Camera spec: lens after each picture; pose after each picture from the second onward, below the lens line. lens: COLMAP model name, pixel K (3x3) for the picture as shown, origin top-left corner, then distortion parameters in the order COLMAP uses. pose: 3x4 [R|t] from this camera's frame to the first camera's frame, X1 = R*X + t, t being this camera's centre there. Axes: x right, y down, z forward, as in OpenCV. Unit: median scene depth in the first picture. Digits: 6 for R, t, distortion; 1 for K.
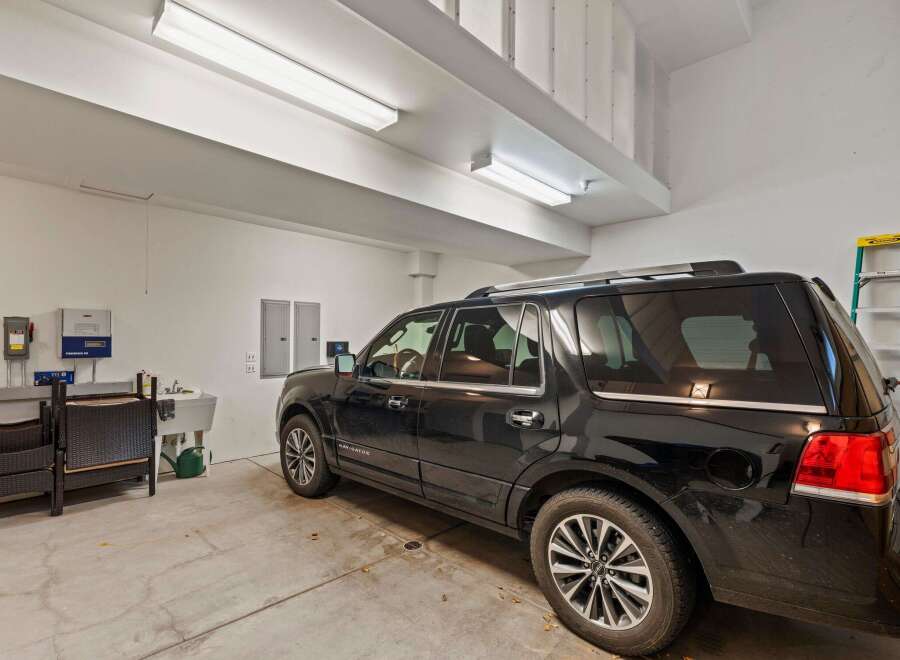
lens RADIAL K [[439.2, 0, 448.3], [0, 439.2, 341.4], [0, 0, 1]] dist [0.001226, 0.000514]
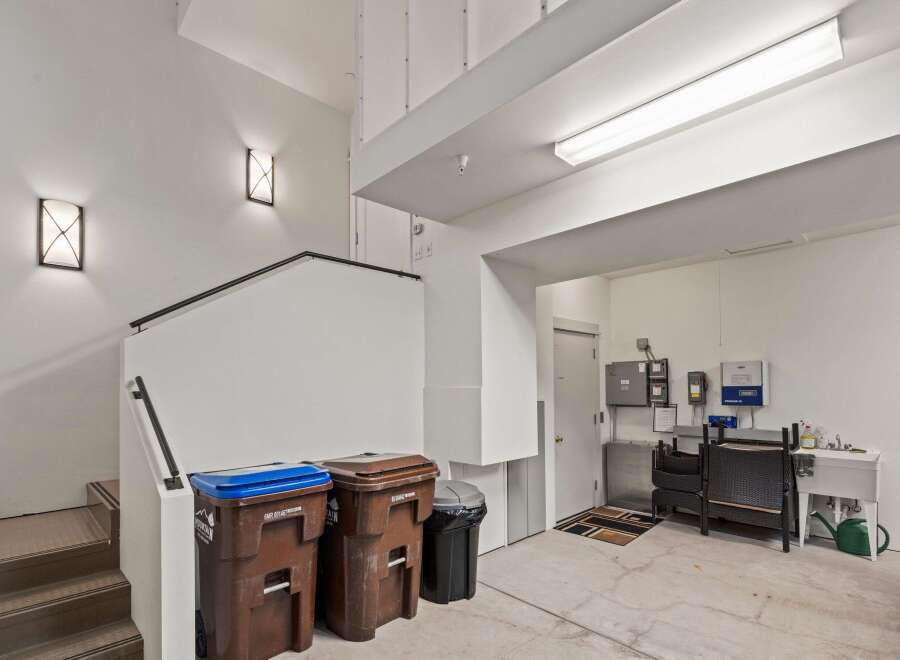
lens RADIAL K [[459.1, 0, 448.3], [0, 459.1, 386.7], [0, 0, 1]] dist [-0.000502, -0.000502]
pose [[-0.039437, -0.011153, -0.999160, 0.355371], [0.006660, 0.999913, -0.011424, -0.001403], [0.999200, -0.007105, -0.039360, 0.311432]]
